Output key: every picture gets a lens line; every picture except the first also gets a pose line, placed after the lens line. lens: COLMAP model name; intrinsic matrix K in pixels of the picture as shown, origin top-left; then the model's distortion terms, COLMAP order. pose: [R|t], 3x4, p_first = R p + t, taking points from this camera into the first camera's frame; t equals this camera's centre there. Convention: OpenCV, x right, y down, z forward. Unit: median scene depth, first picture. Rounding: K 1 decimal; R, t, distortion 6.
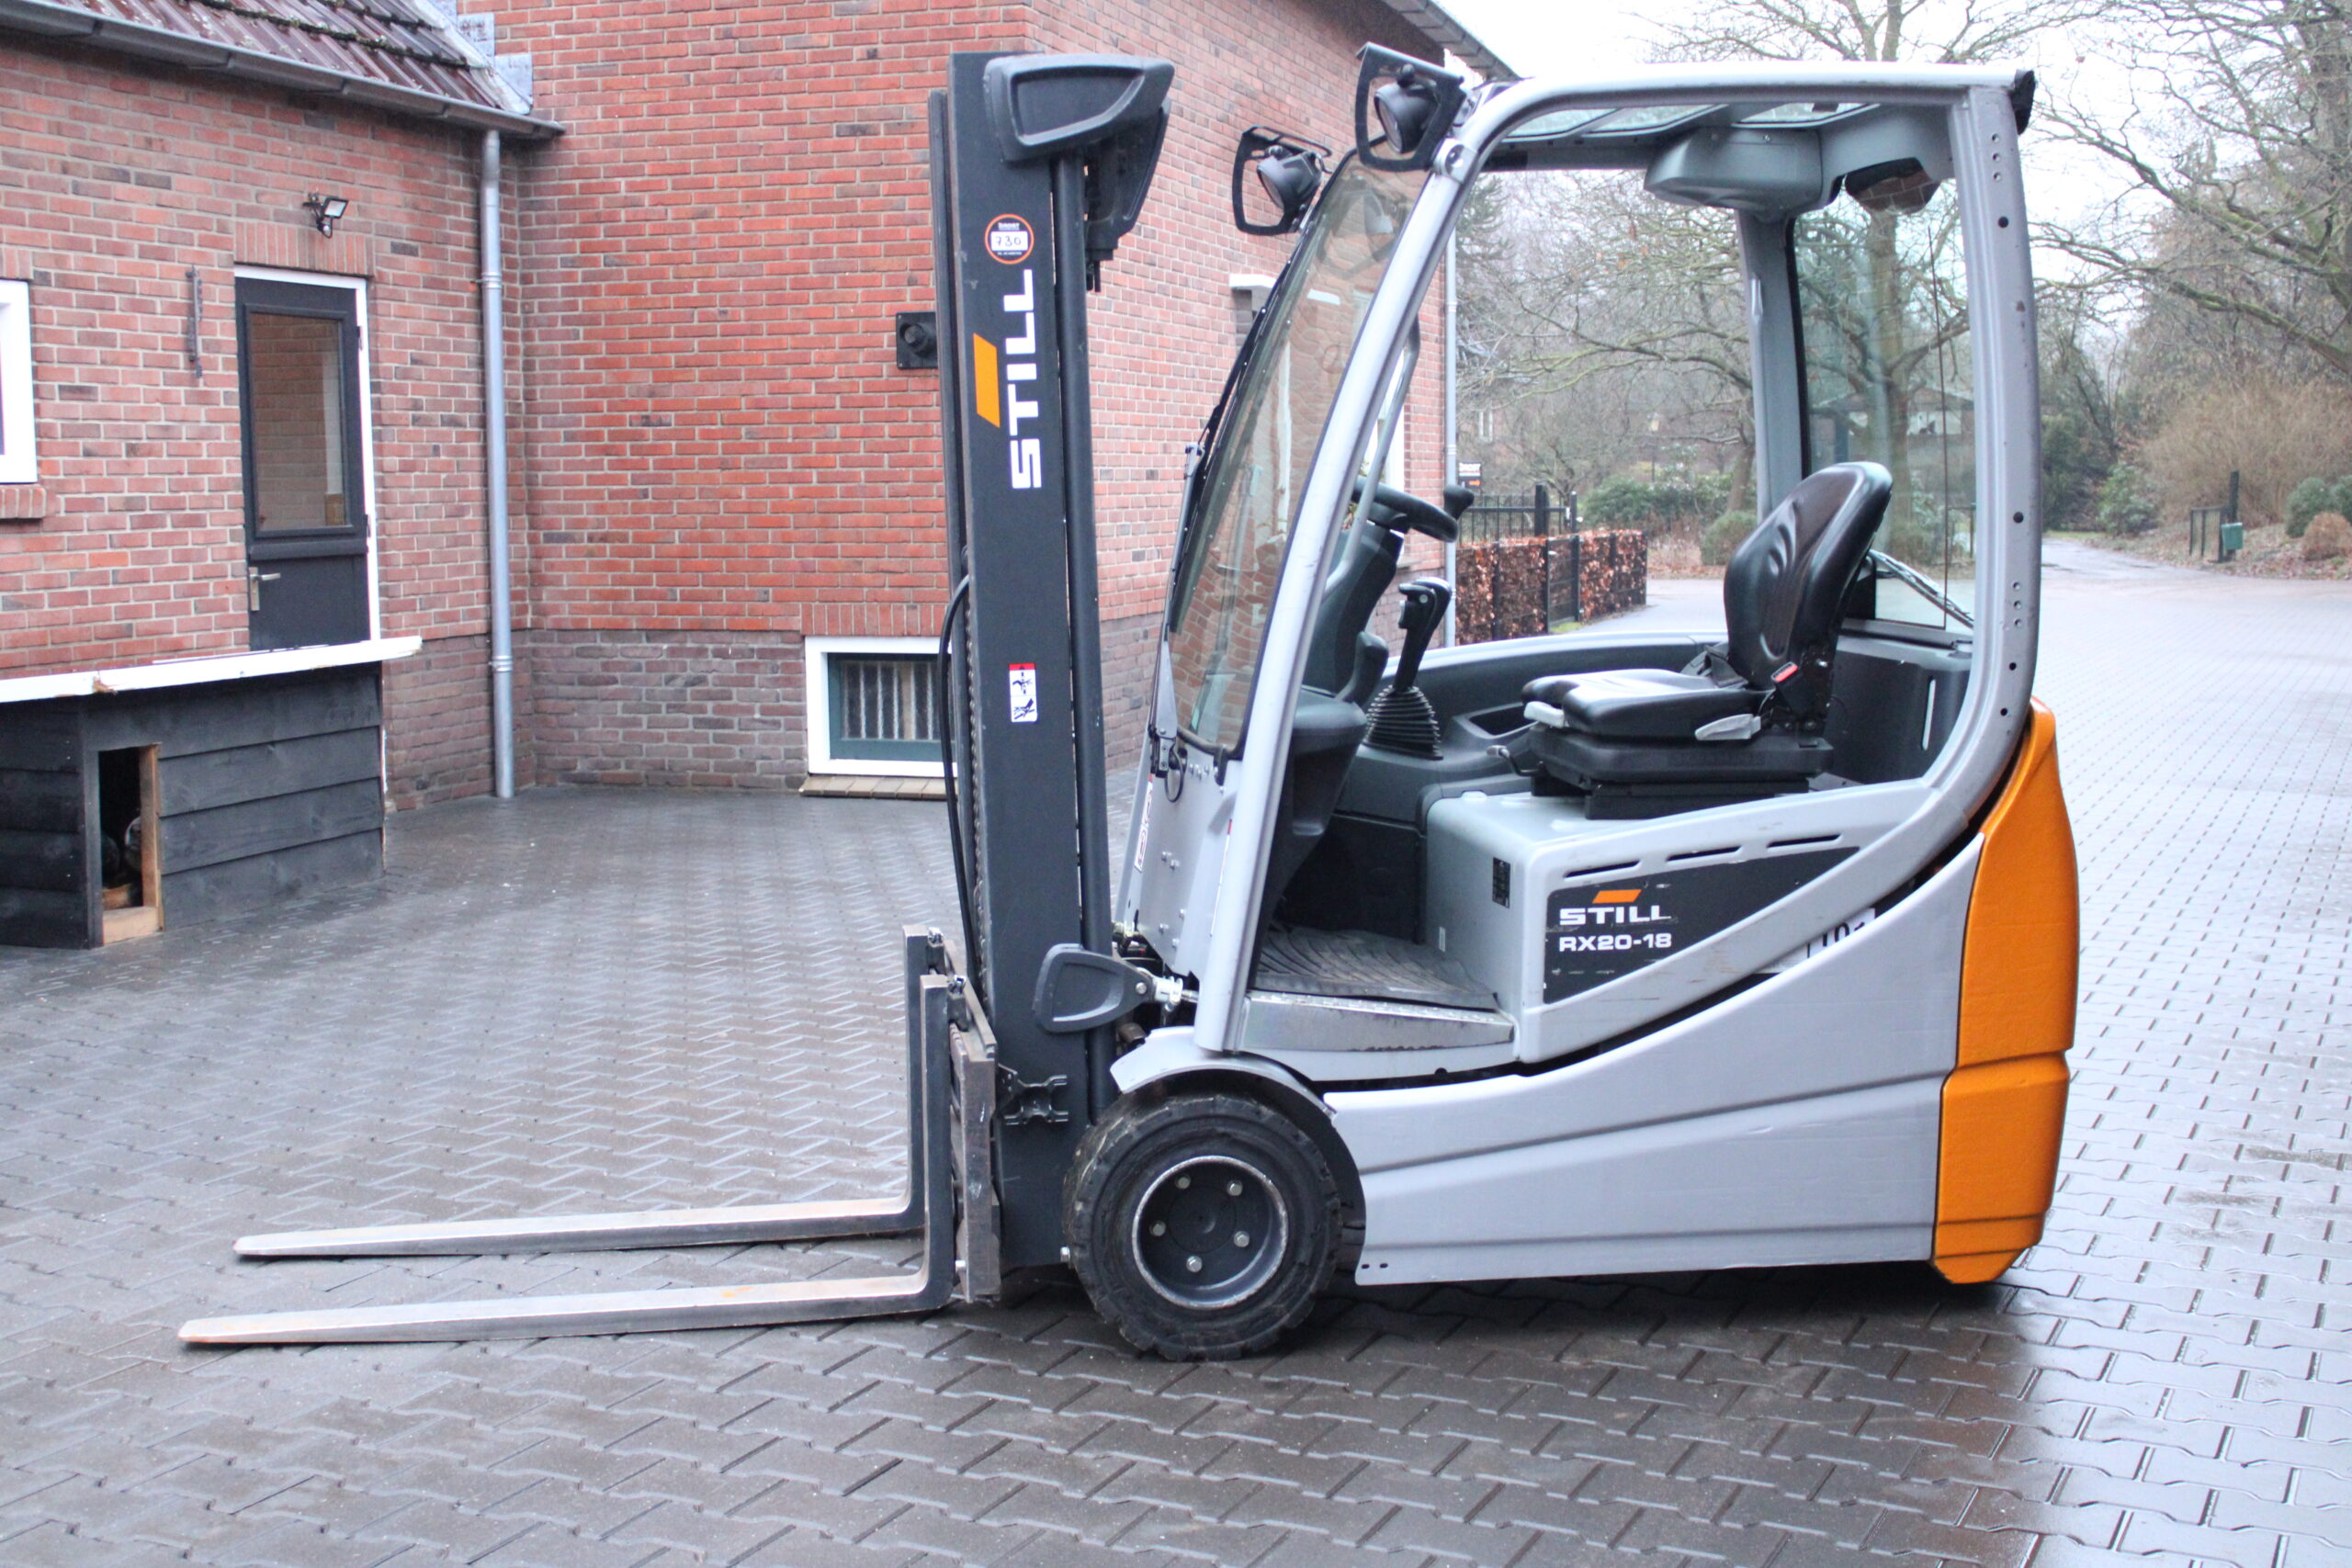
lens RADIAL K [[2732.1, 0, 1176.0], [0, 2732.1, 784.0], [0, 0, 1]] dist [-0.040677, -0.016940]
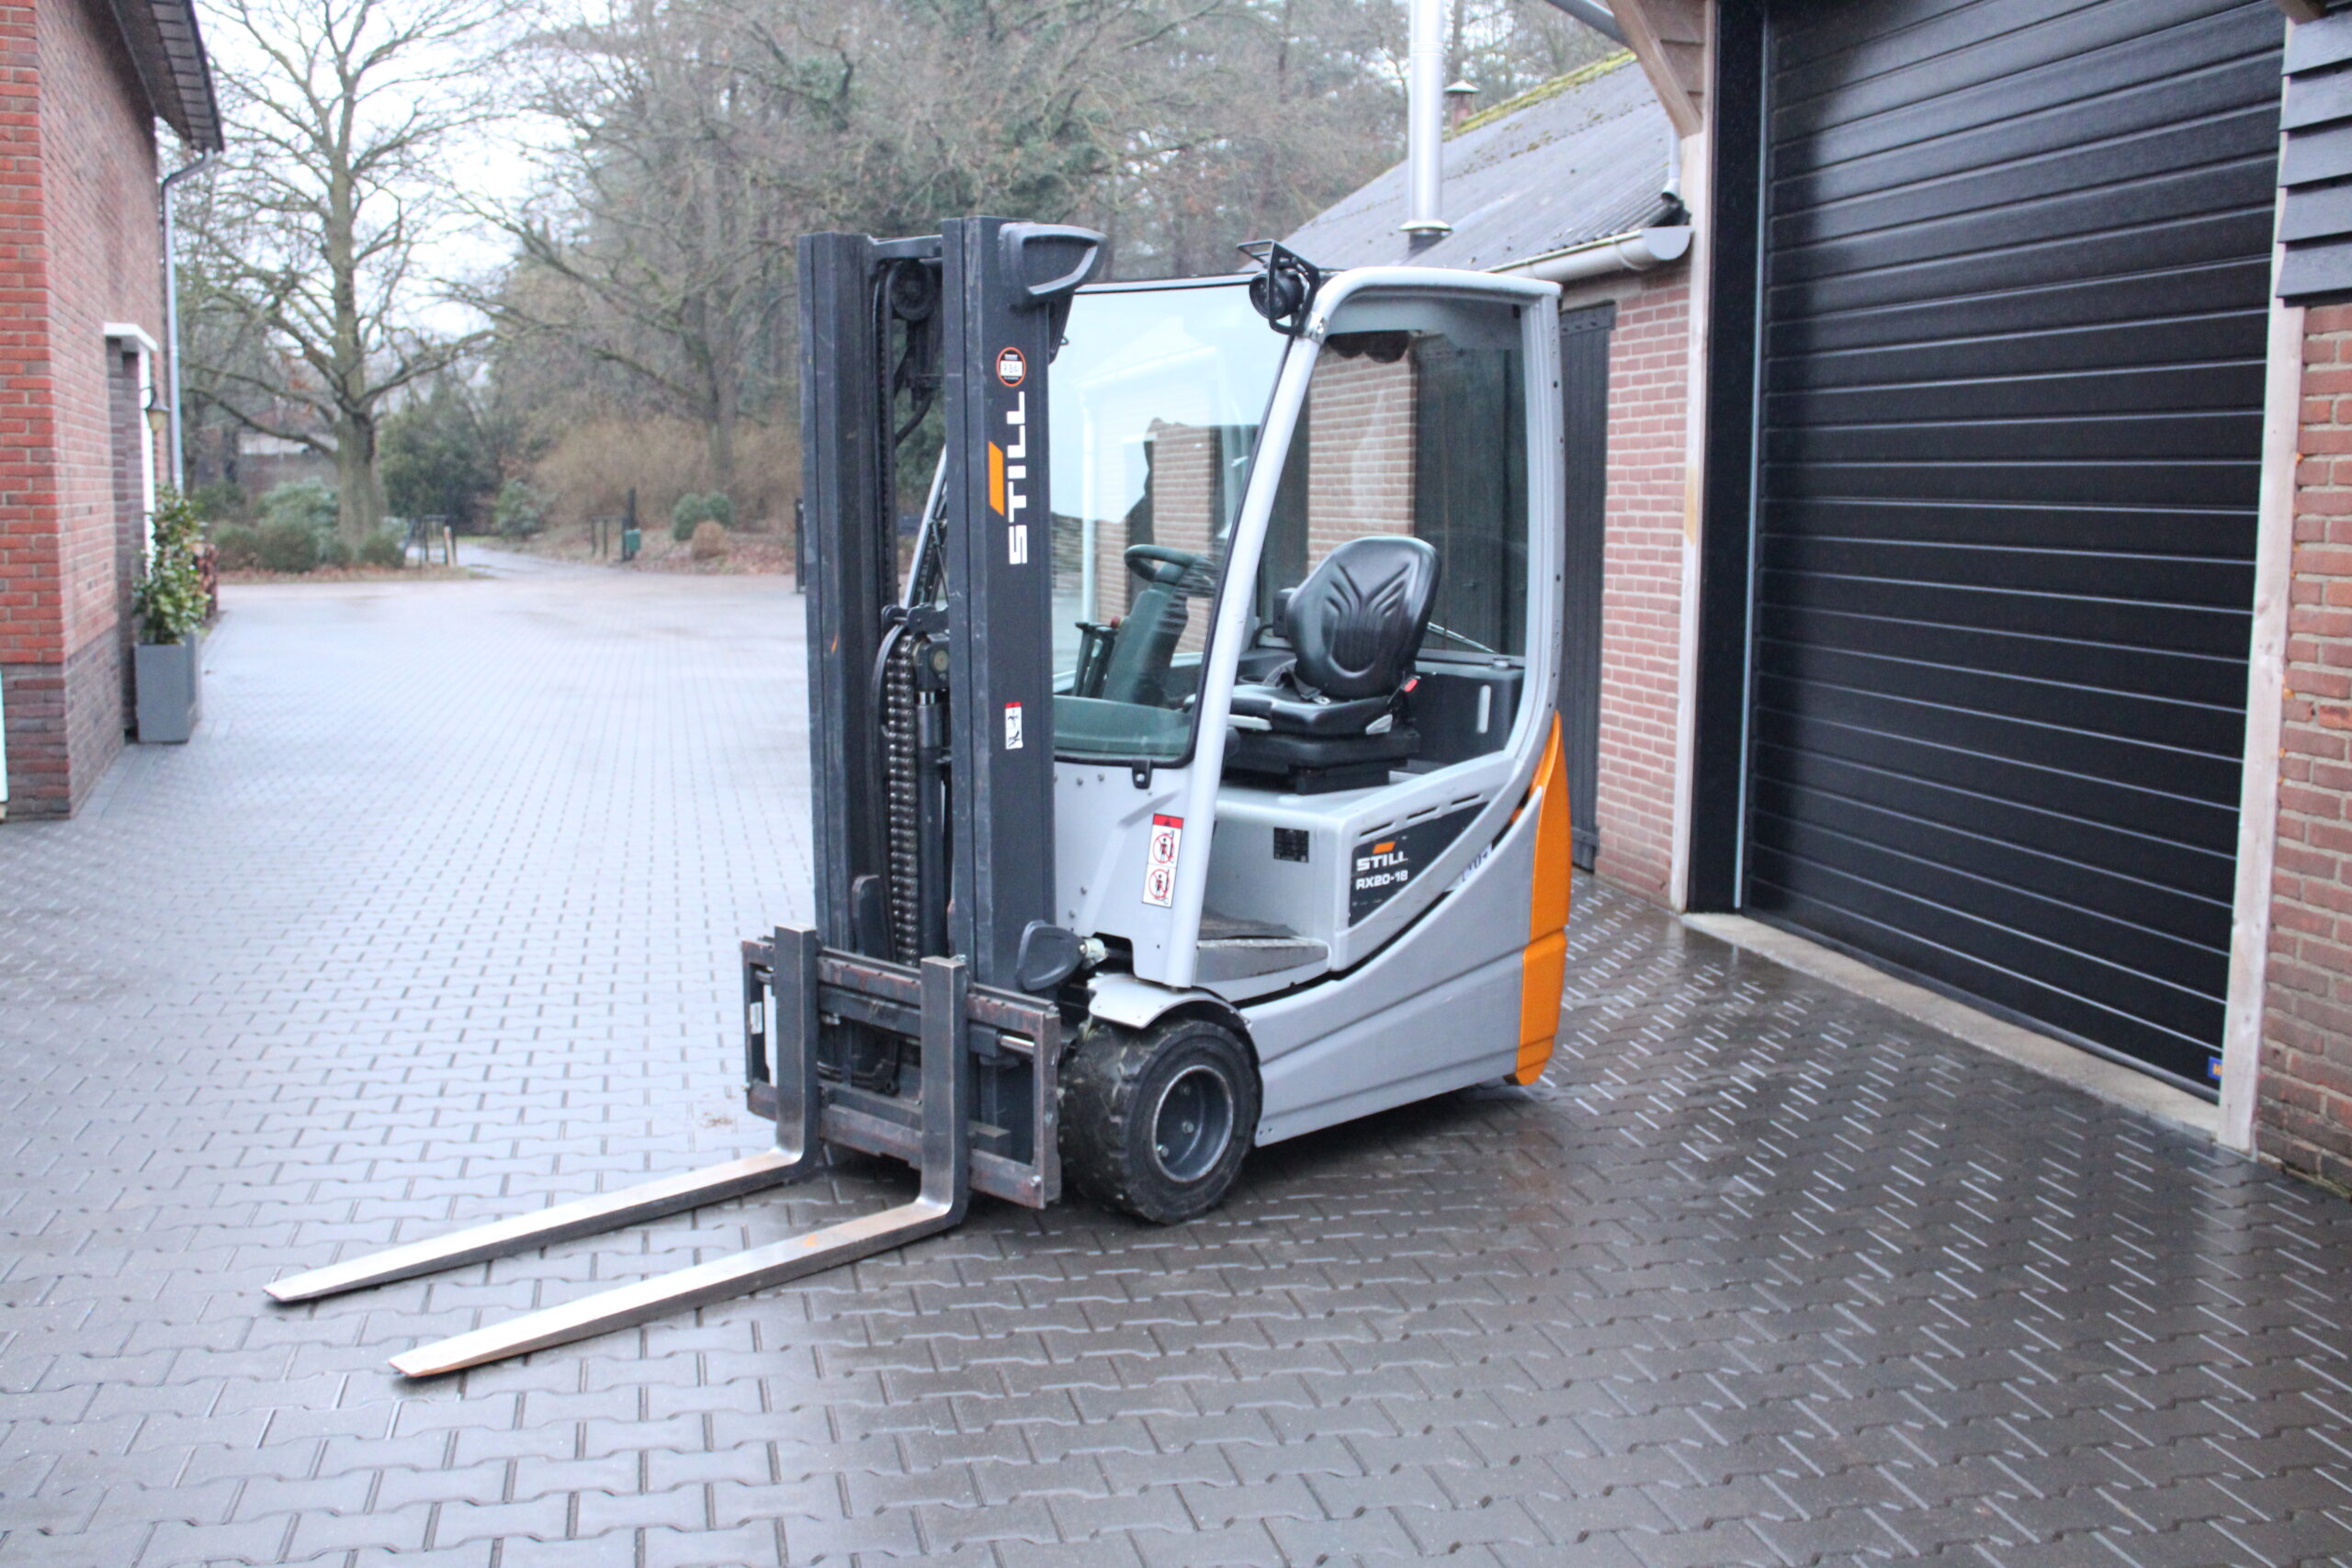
lens RADIAL K [[2287.3, 0, 1176.0], [0, 2287.3, 784.0], [0, 0, 1]] dist [-0.093078, 0.033018]
pose [[0.790001, -0.066374, 0.609502, -0.604743], [0.055092, 0.997786, 0.037250, -0.039353], [-0.610625, 0.004152, 0.791909, 0.111410]]
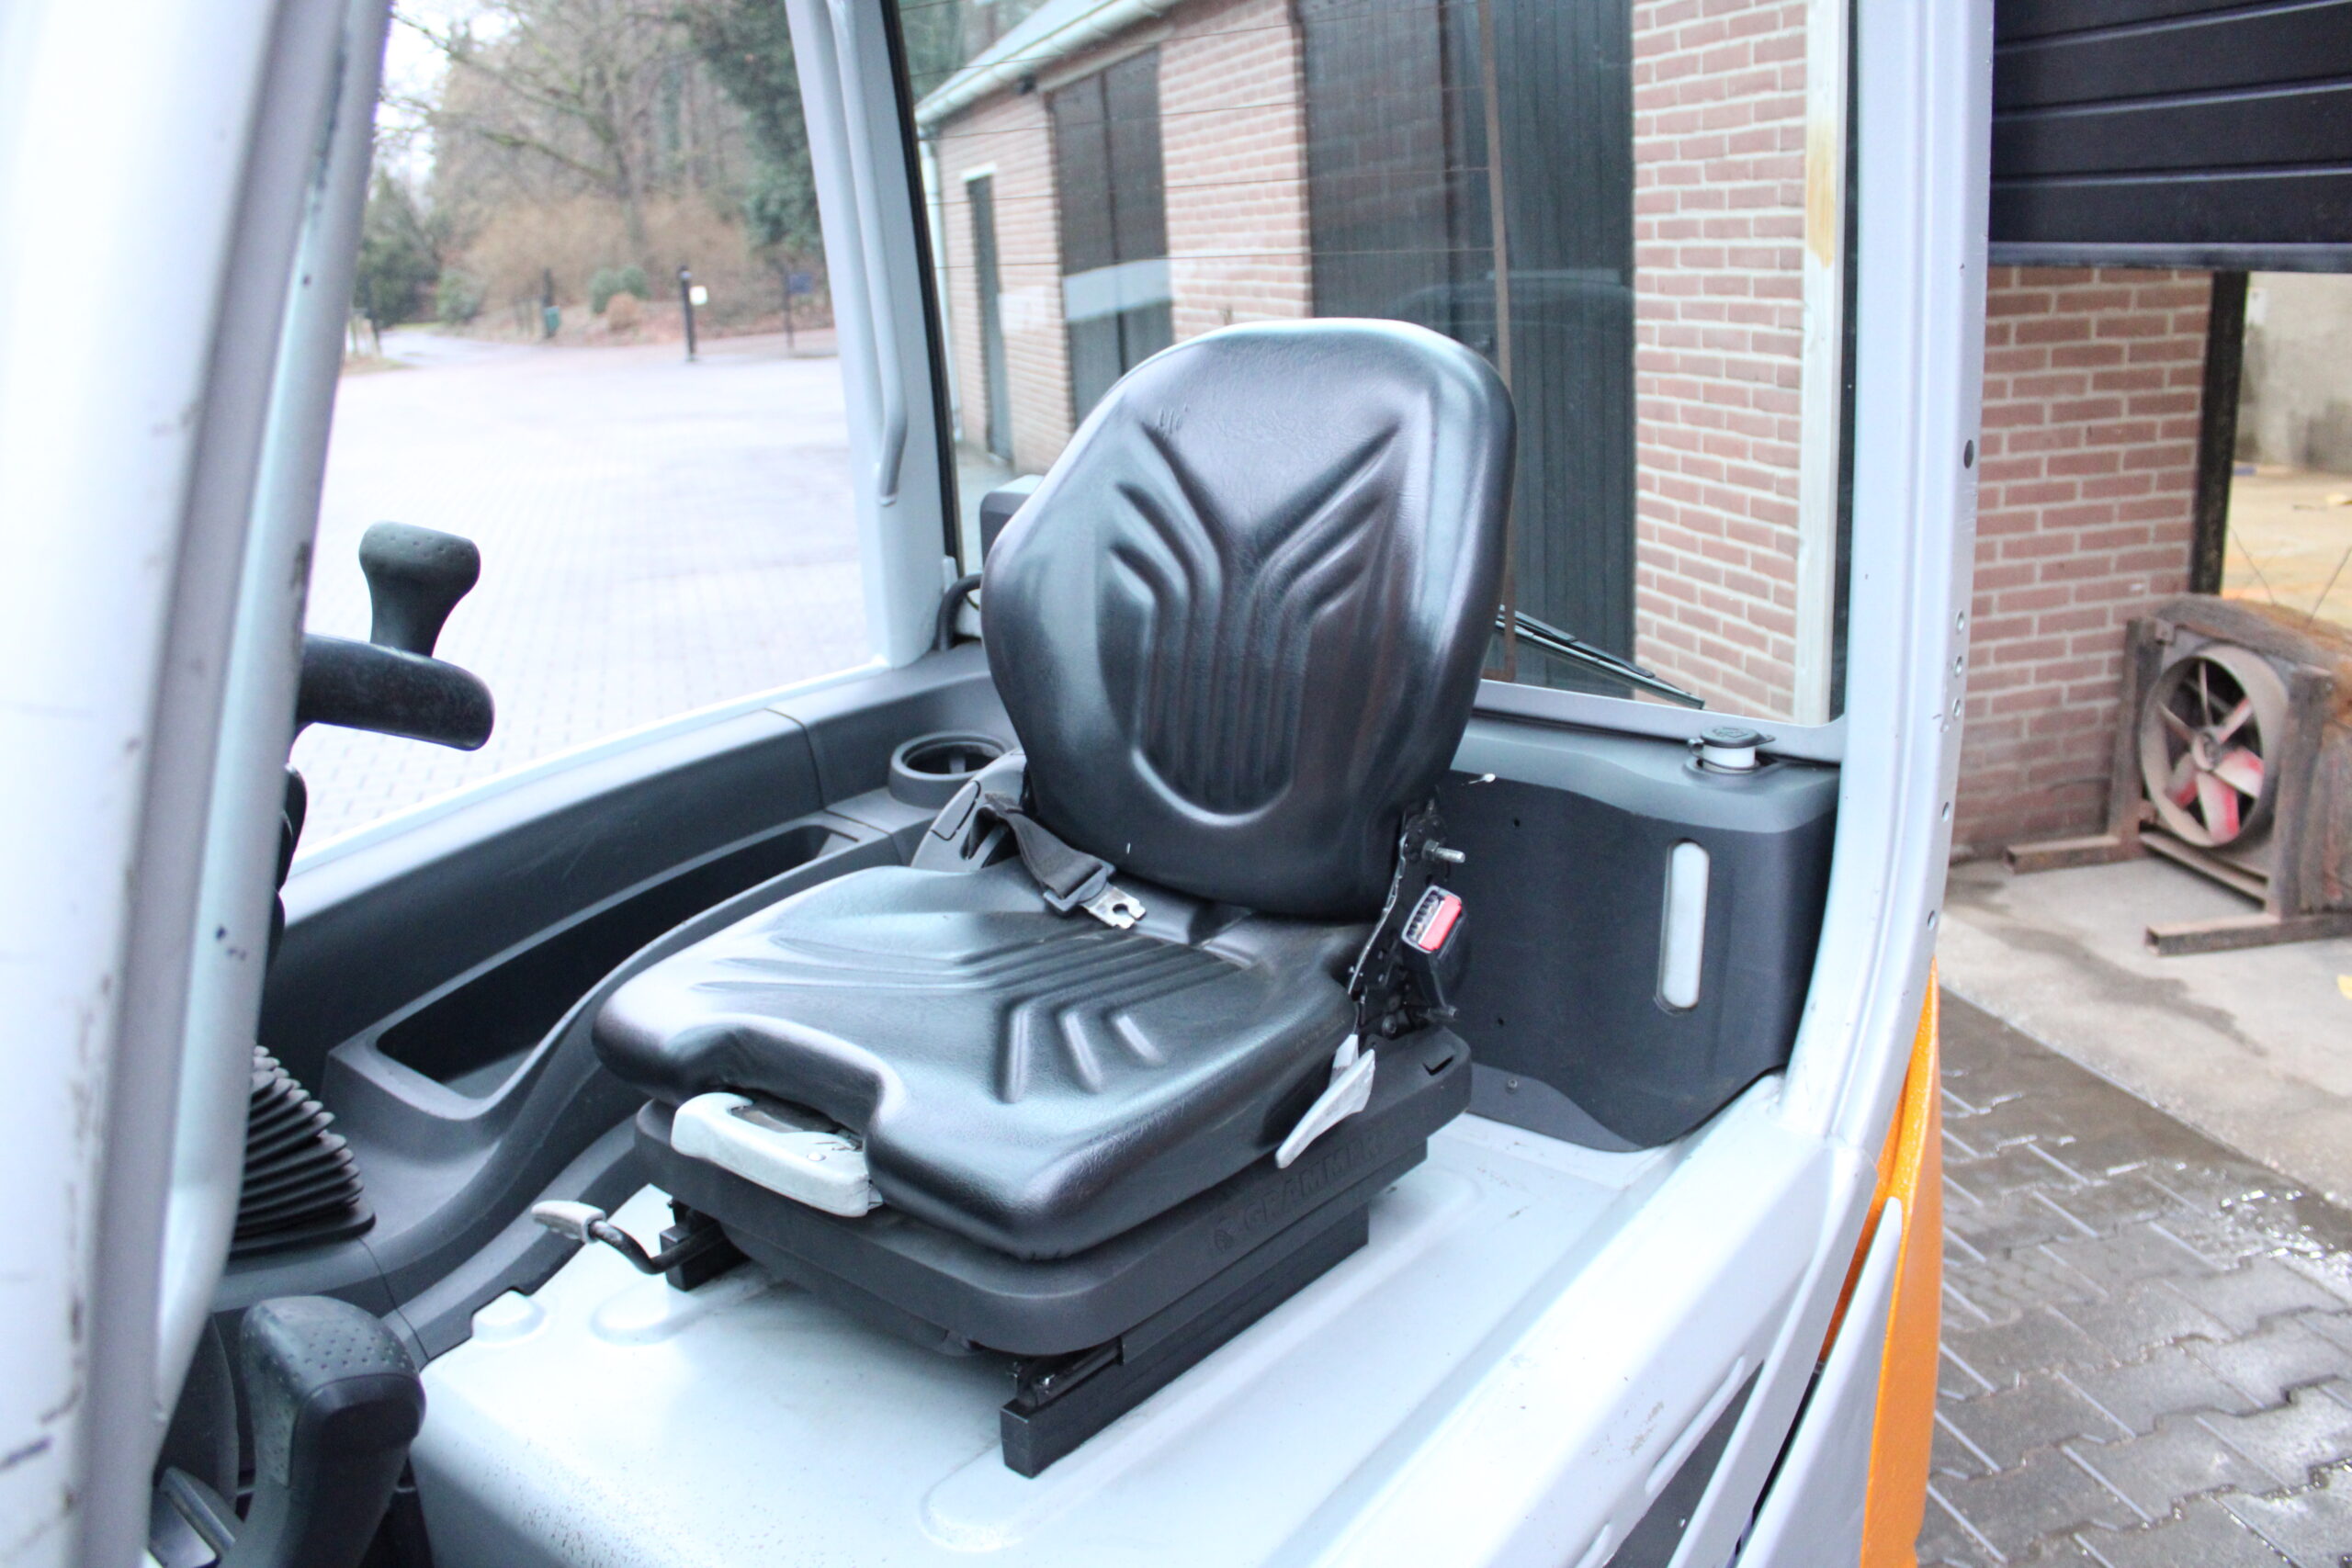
lens RADIAL K [[1943.5, 0, 1176.0], [0, 1943.5, 784.0], [0, 0, 1]] dist [-0.150861, 0.134878]
pose [[0.759065, -0.216931, 0.613808, 0.011256], [0.122898, 0.973645, 0.192121, -0.108169], [-0.639309, -0.070397, 0.765721, 0.774771]]
